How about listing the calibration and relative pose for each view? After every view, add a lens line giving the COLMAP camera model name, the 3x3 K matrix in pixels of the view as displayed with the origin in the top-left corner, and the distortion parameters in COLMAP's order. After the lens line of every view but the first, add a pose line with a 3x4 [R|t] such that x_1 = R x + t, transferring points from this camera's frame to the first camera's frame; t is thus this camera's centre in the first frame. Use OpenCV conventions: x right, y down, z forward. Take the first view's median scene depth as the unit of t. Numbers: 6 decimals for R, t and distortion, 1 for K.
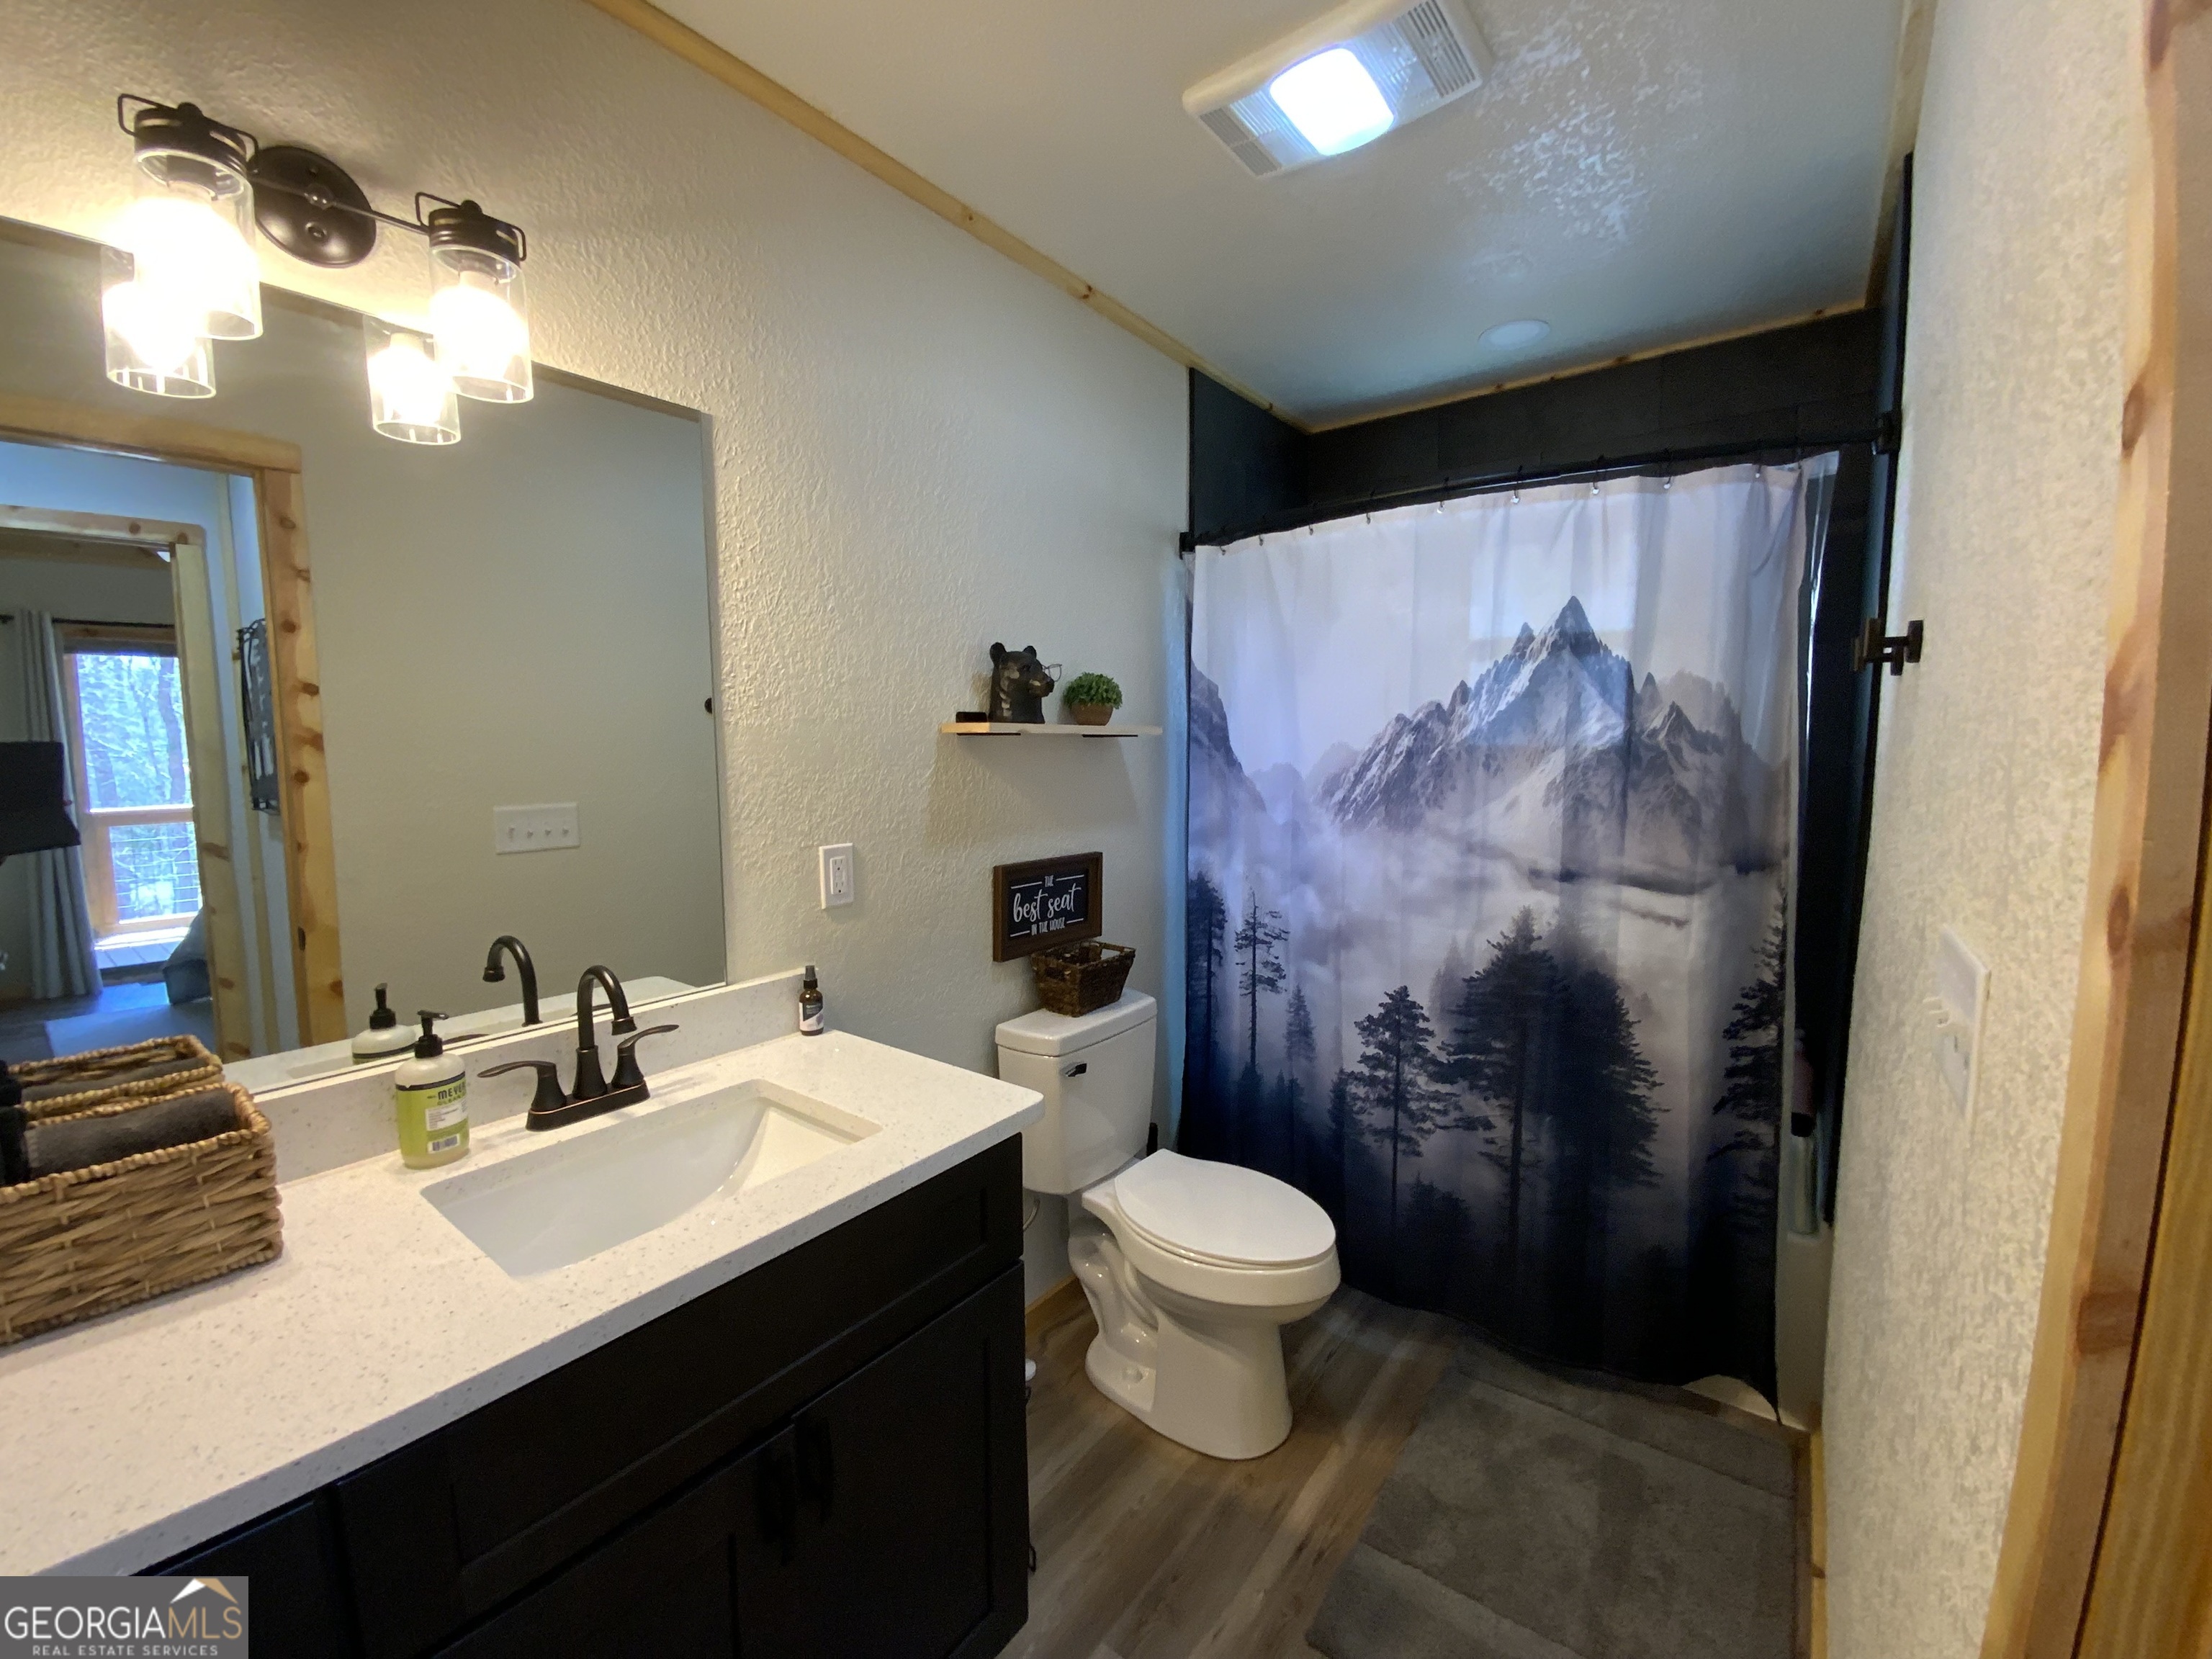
lens RADIAL K [[891.4, 0, 1107.2], [0, 891.4, 828.9], [0, 0, 1]] dist [0.014258, -0.016271]
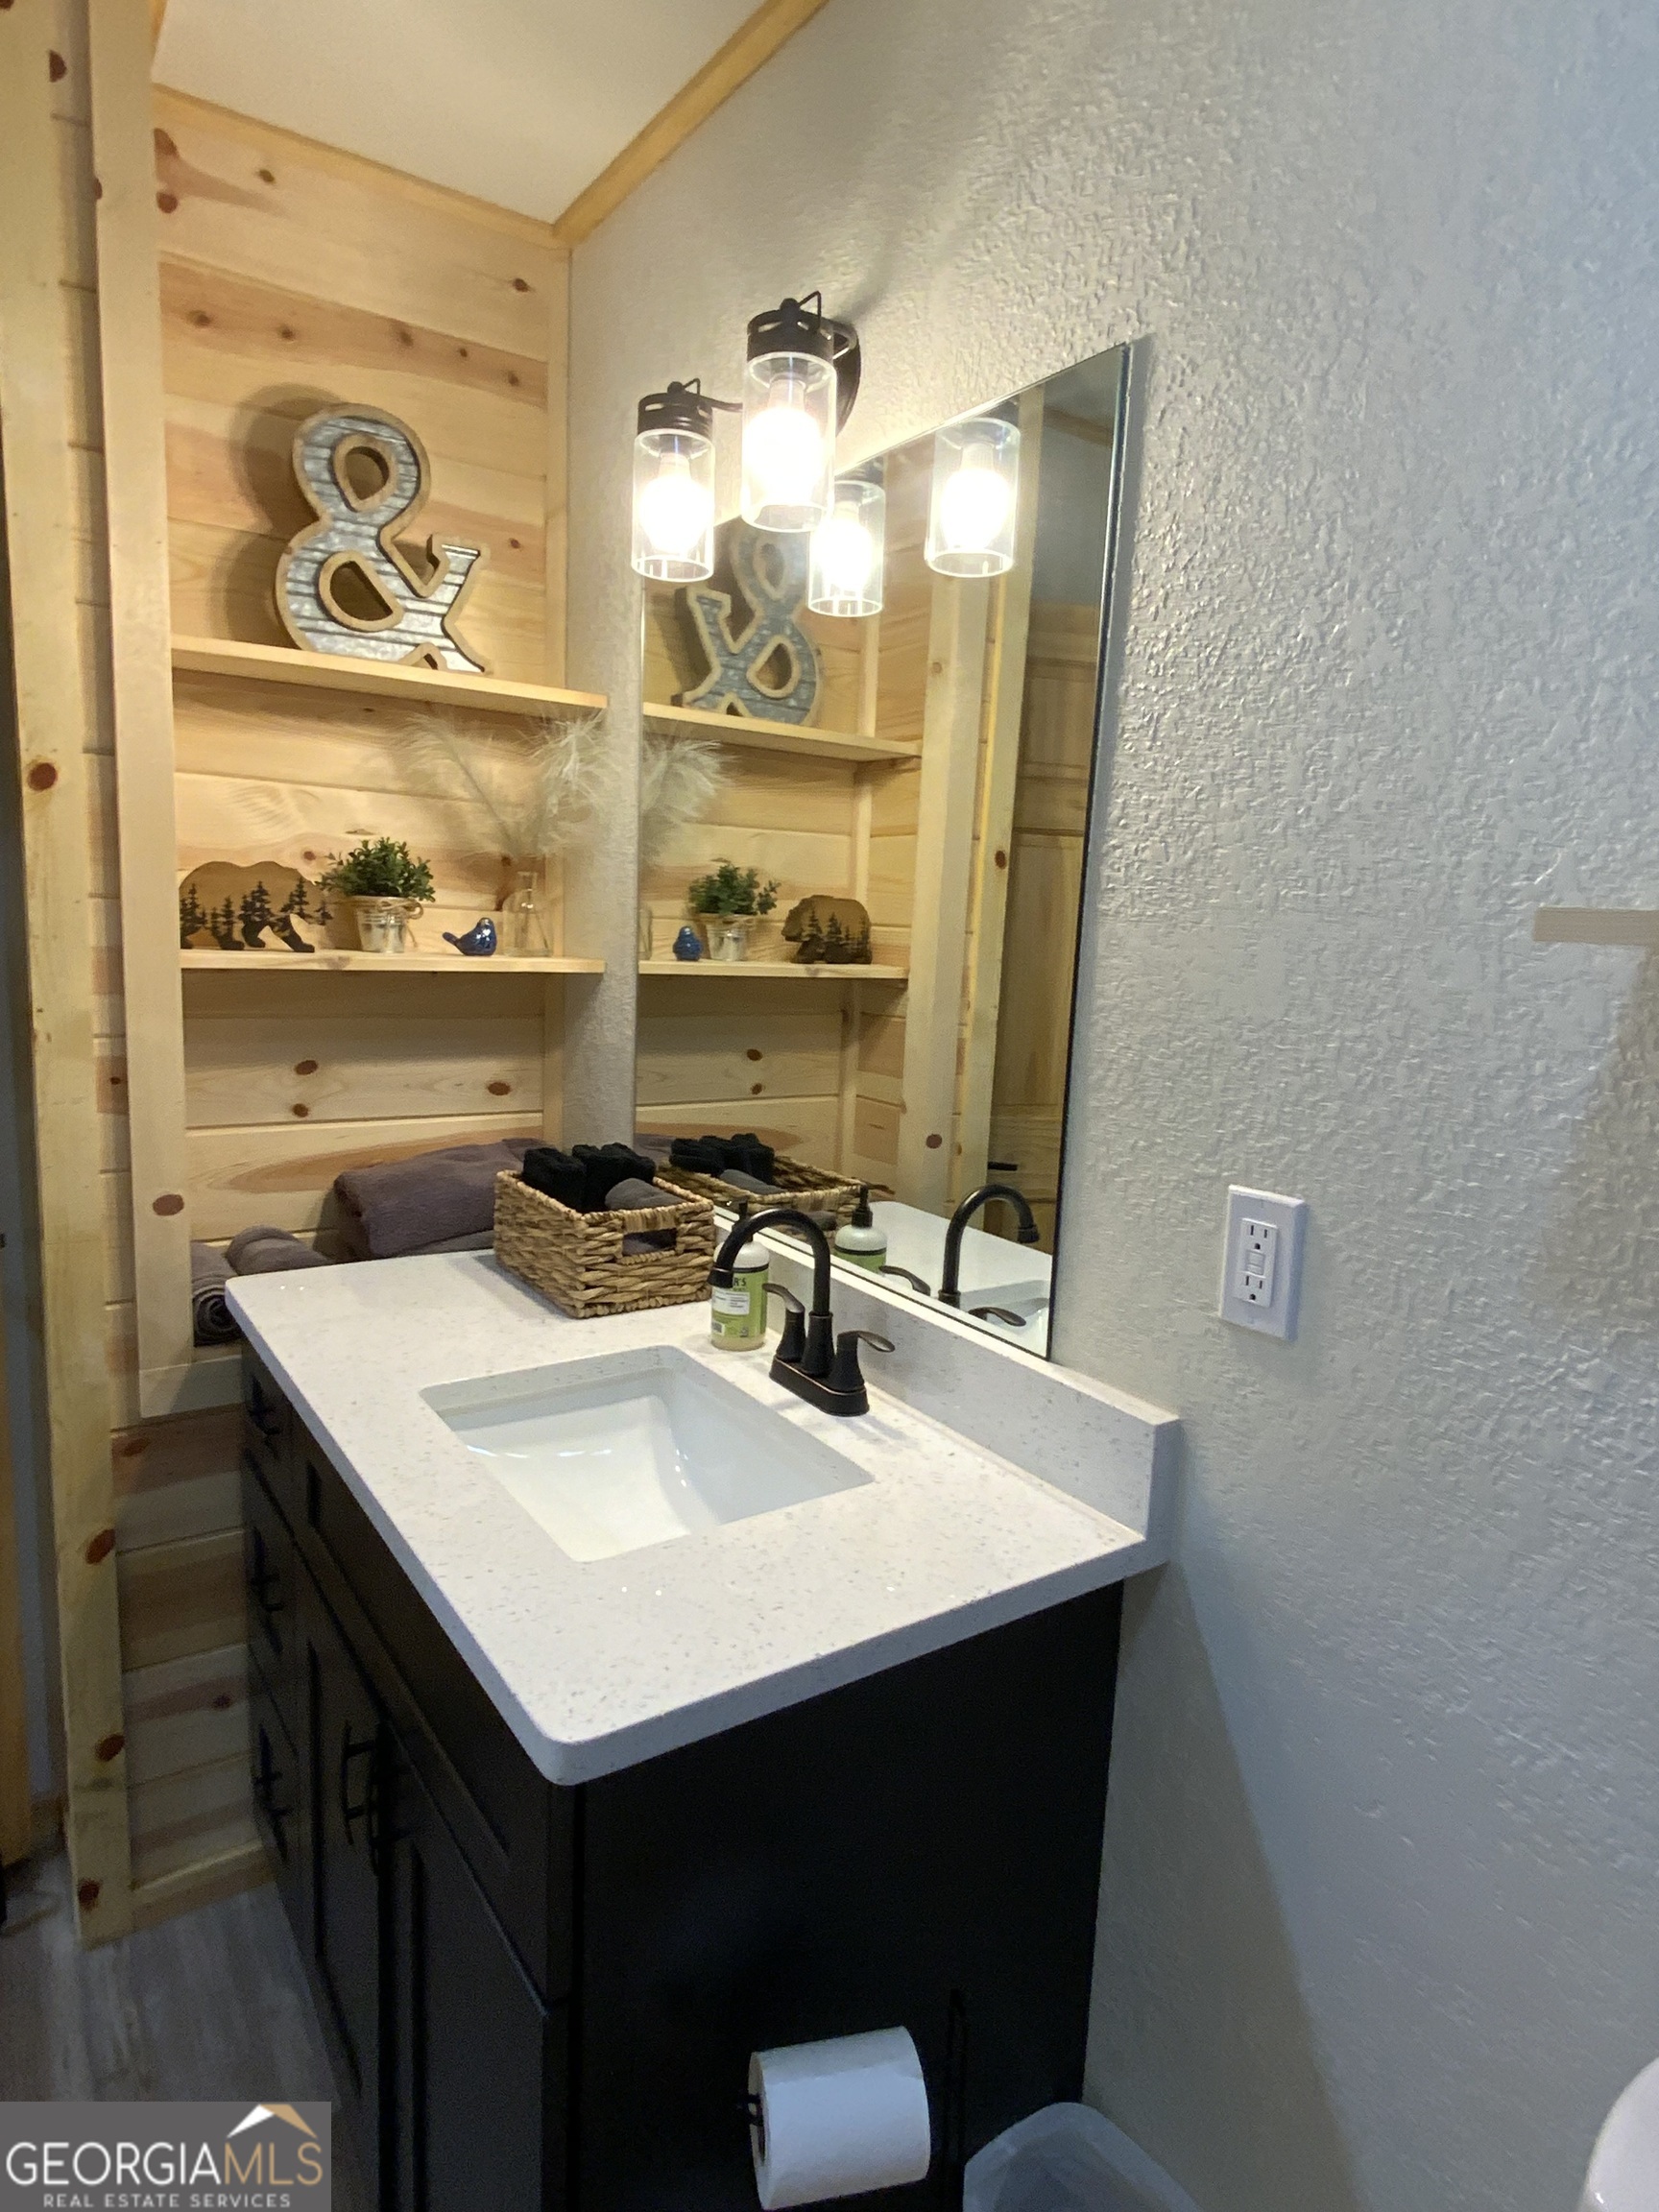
lens RADIAL K [[1258.2, 0, 829.5], [0, 1258.2, 1106.0], [0, 0, 1]] dist [0.021988, -0.025912]
pose [[-0.320989, 0.135354, -0.937361, 0.297753], [-0.126692, 0.974703, 0.184131, -0.097076], [0.938571, 0.177860, -0.295720, 0.853264]]
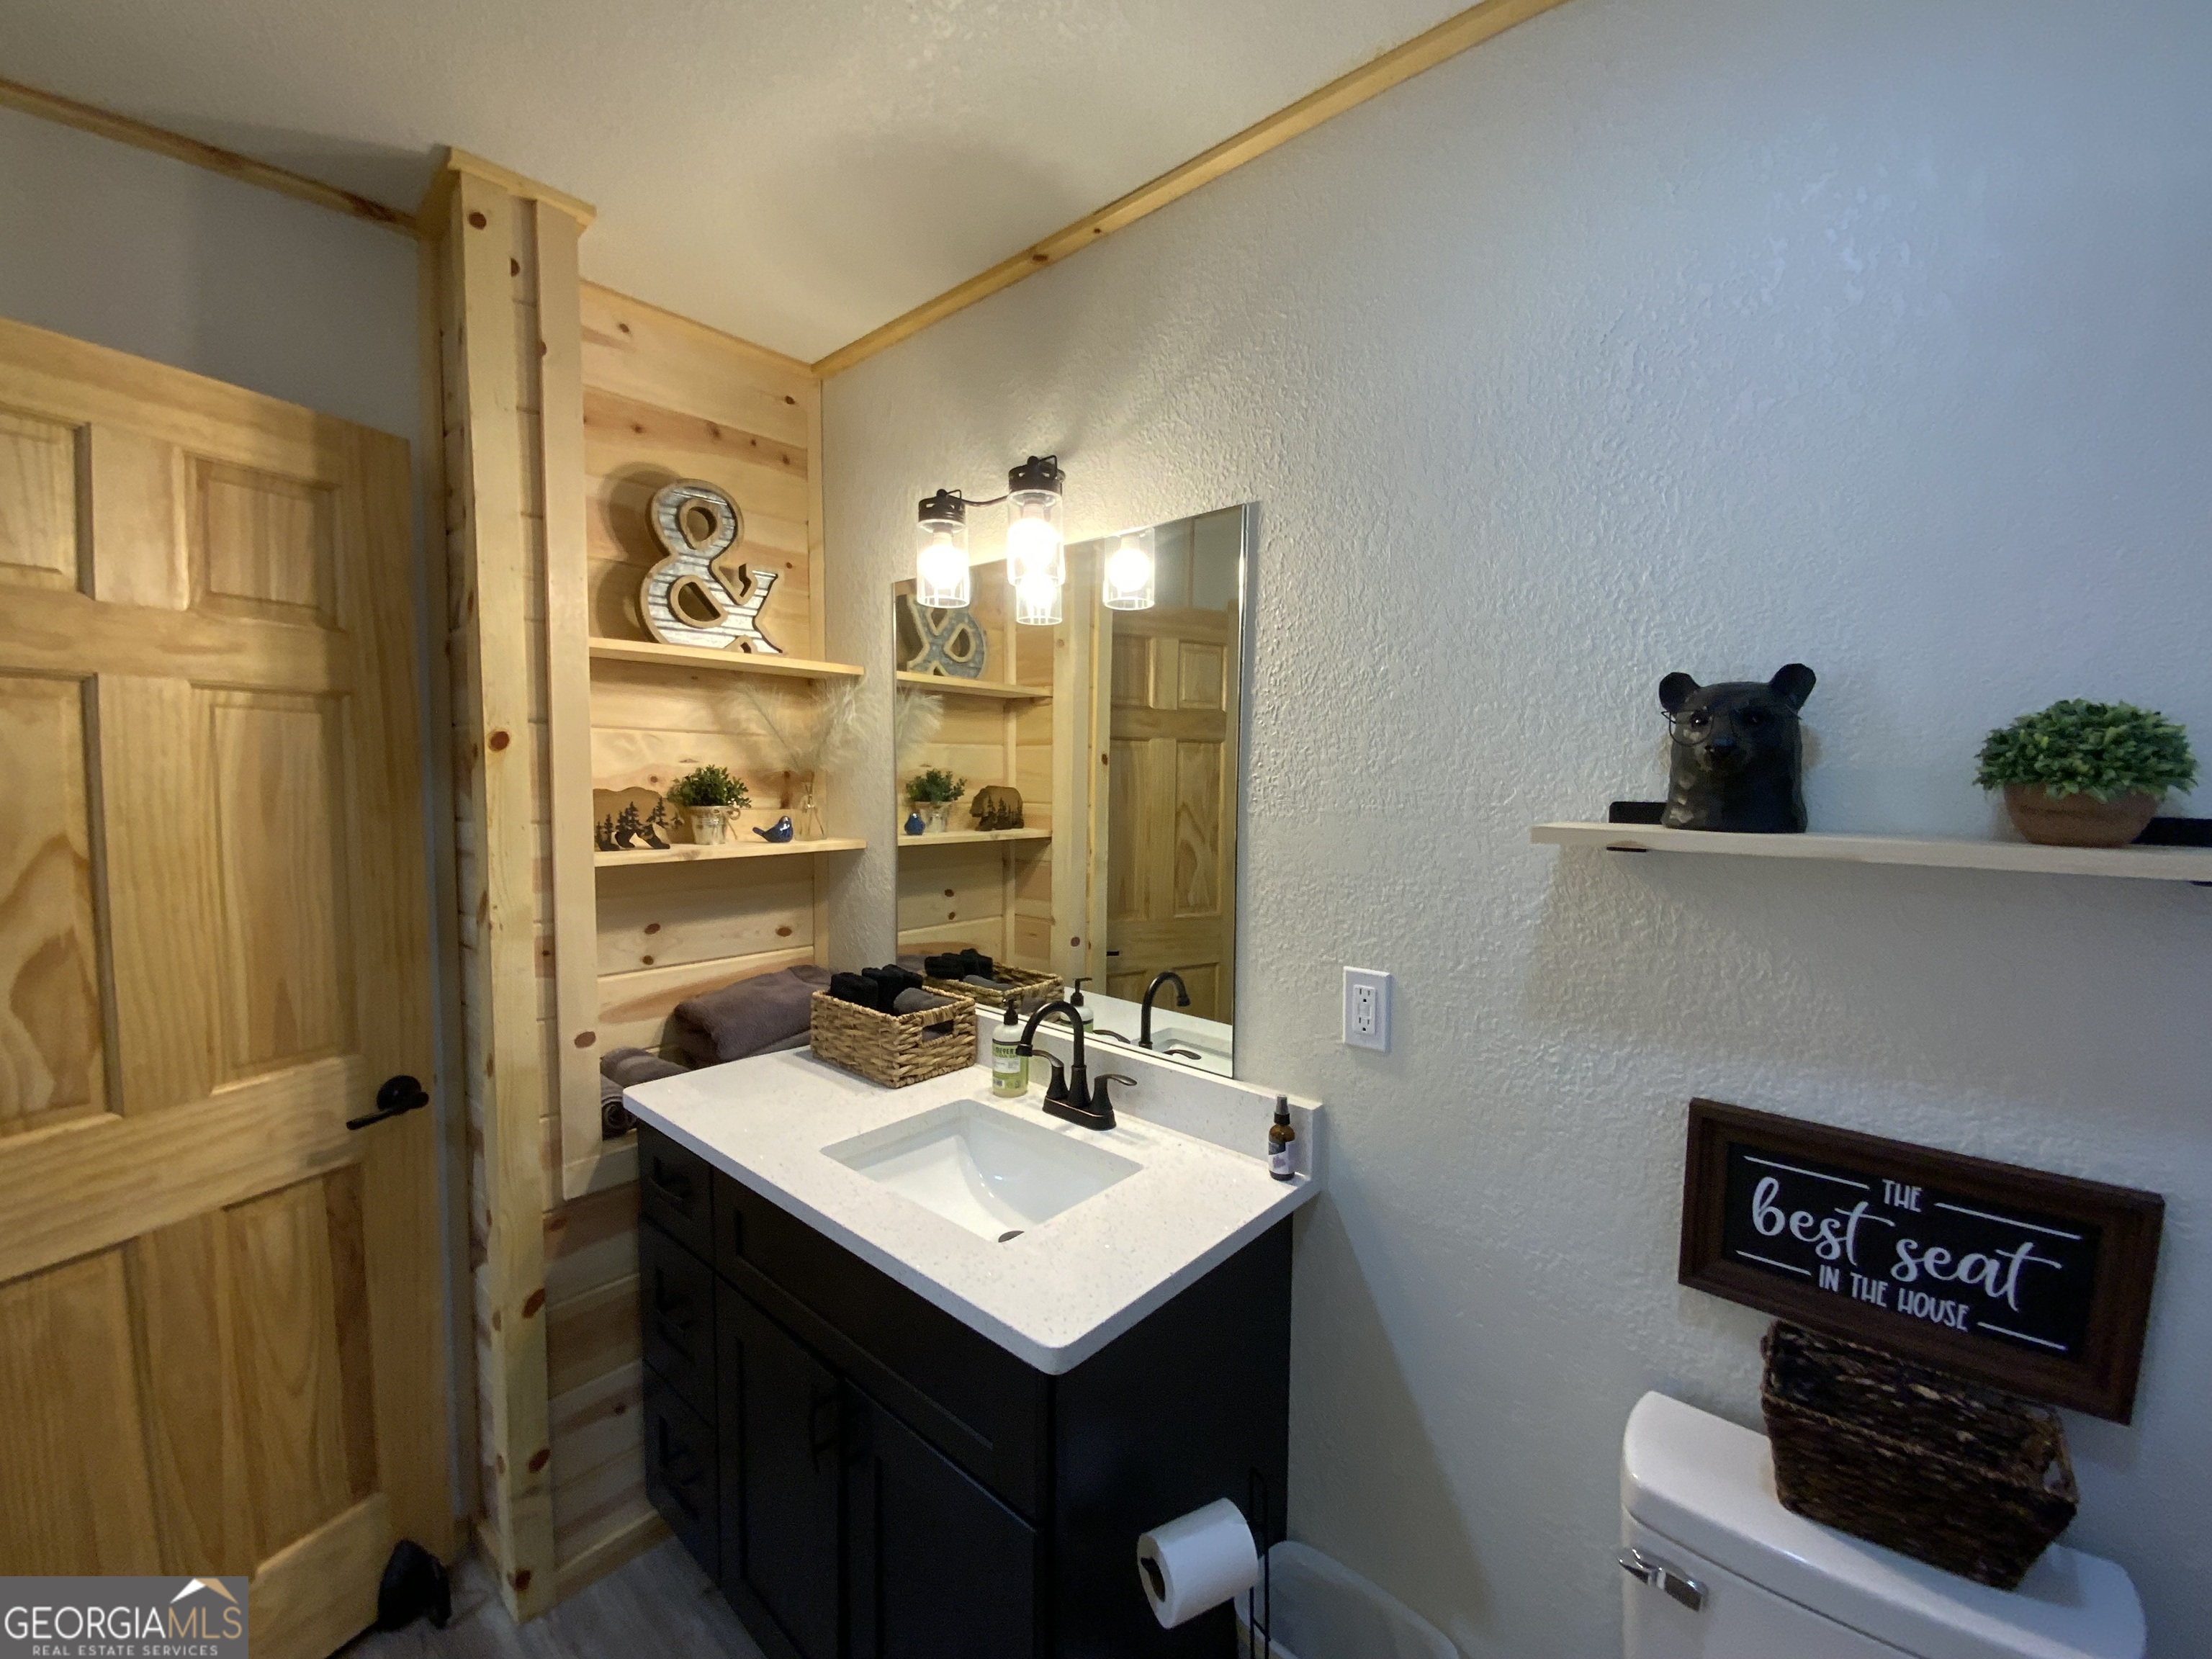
lens RADIAL K [[891.4, 0, 1107.2], [0, 891.4, 828.9], [0, 0, 1]] dist [0.014258, -0.016271]
pose [[-0.082321, 0.069045, -0.994211, 0.429420], [-0.098103, 0.992191, 0.077028, -0.126615], [0.991766, 0.103876, -0.074905, 0.717226]]
